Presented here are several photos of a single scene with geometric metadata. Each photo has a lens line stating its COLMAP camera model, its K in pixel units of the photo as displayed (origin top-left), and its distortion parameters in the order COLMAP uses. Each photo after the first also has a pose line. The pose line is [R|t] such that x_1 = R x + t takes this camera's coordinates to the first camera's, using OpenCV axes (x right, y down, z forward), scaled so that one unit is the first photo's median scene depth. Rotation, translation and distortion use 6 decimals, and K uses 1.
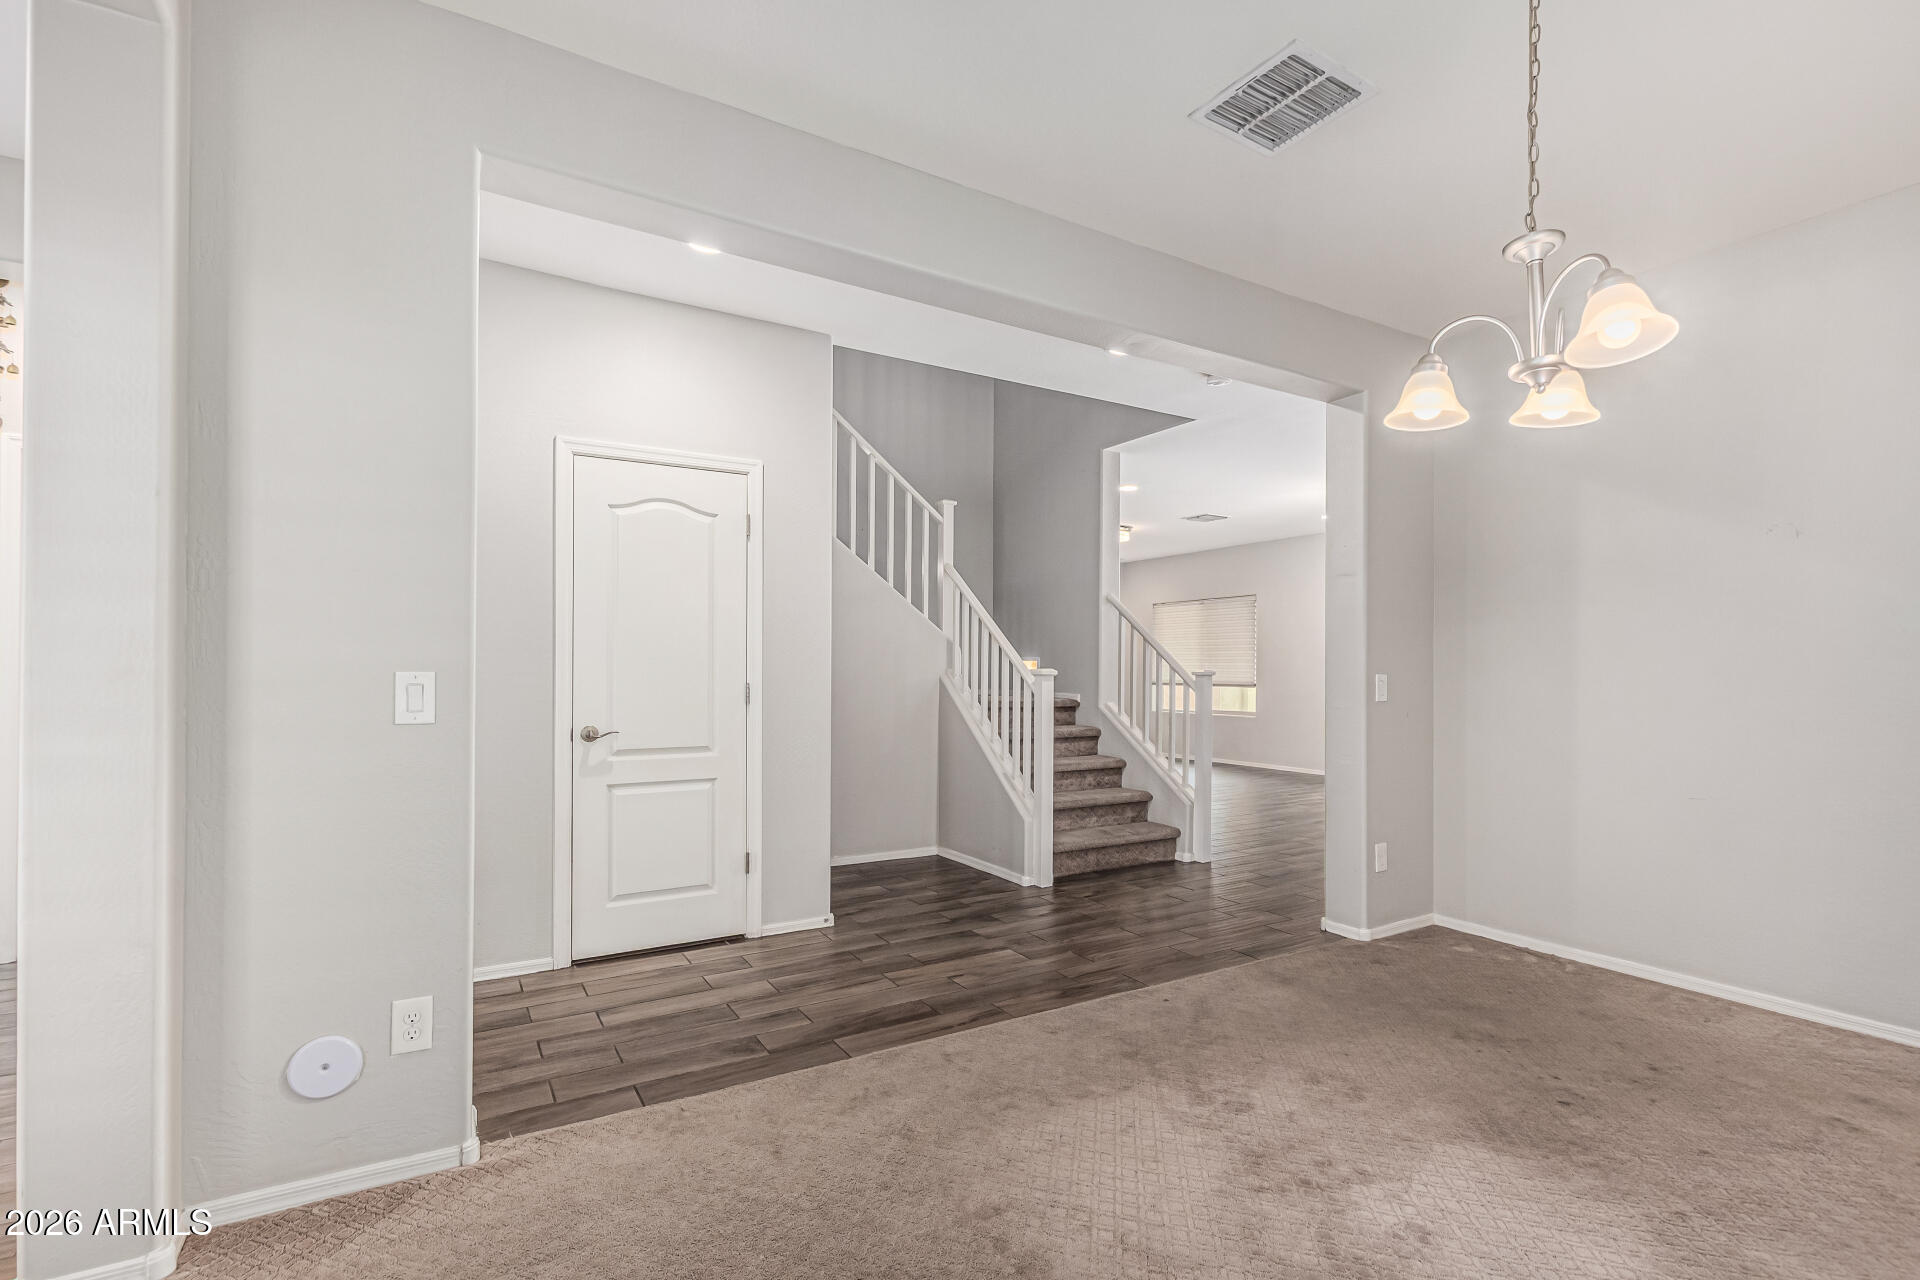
lens RADIAL K [[887.5, 0, 961.1], [0, 887.5, 662.8], [0, 0, 1]] dist [0.003915, 0.000263]
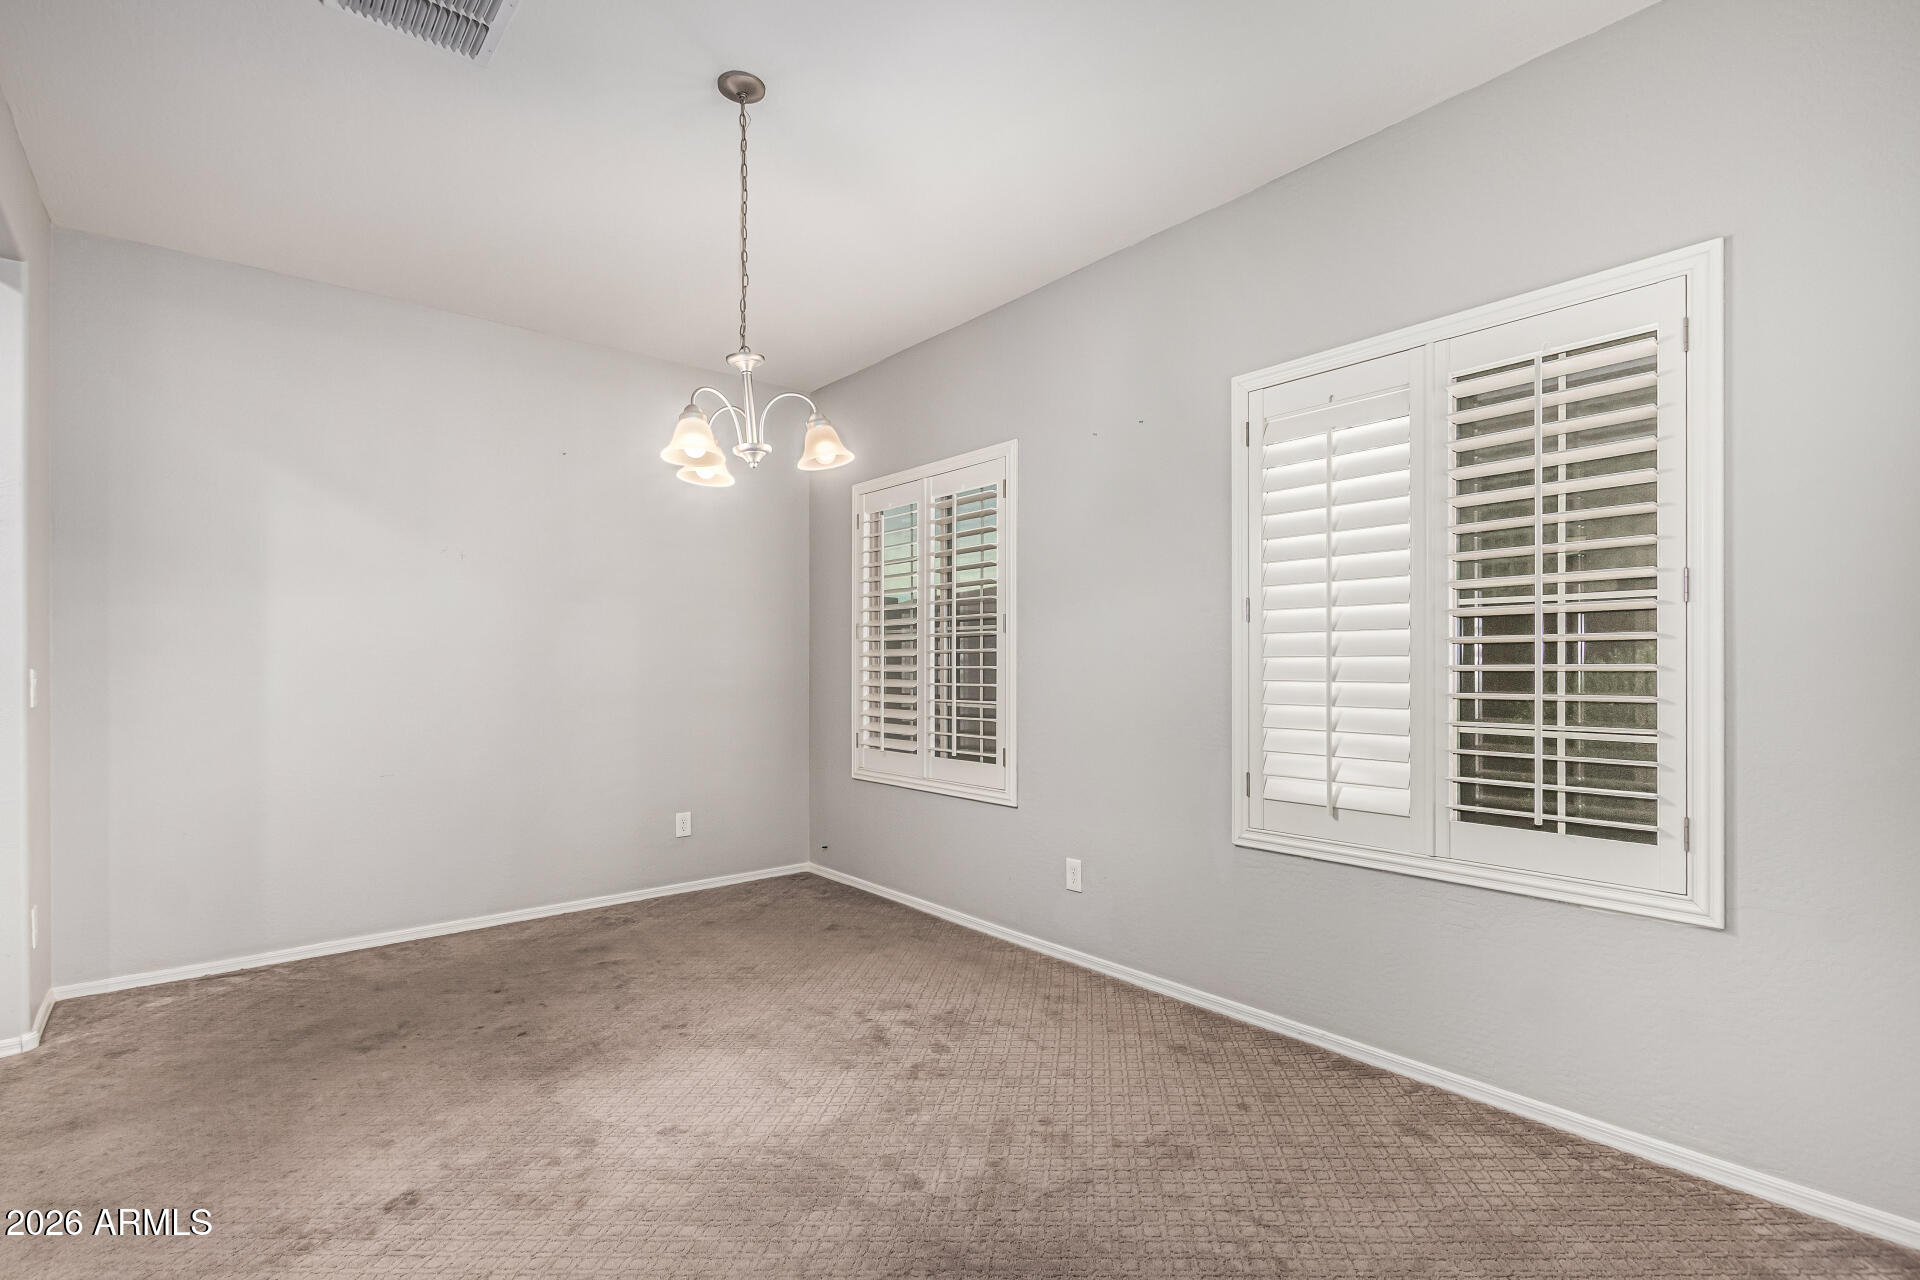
lens RADIAL K [[887.5, 0, 961.1], [0, 887.5, 662.8], [0, 0, 1]] dist [0.003915, 0.000263]
pose [[-0.153402, -0.000560, 0.988164, -0.499997], [-0.007601, 0.999971, -0.000613, 0.004503], [-0.988135, -0.007605, -0.153402, 0.550610]]
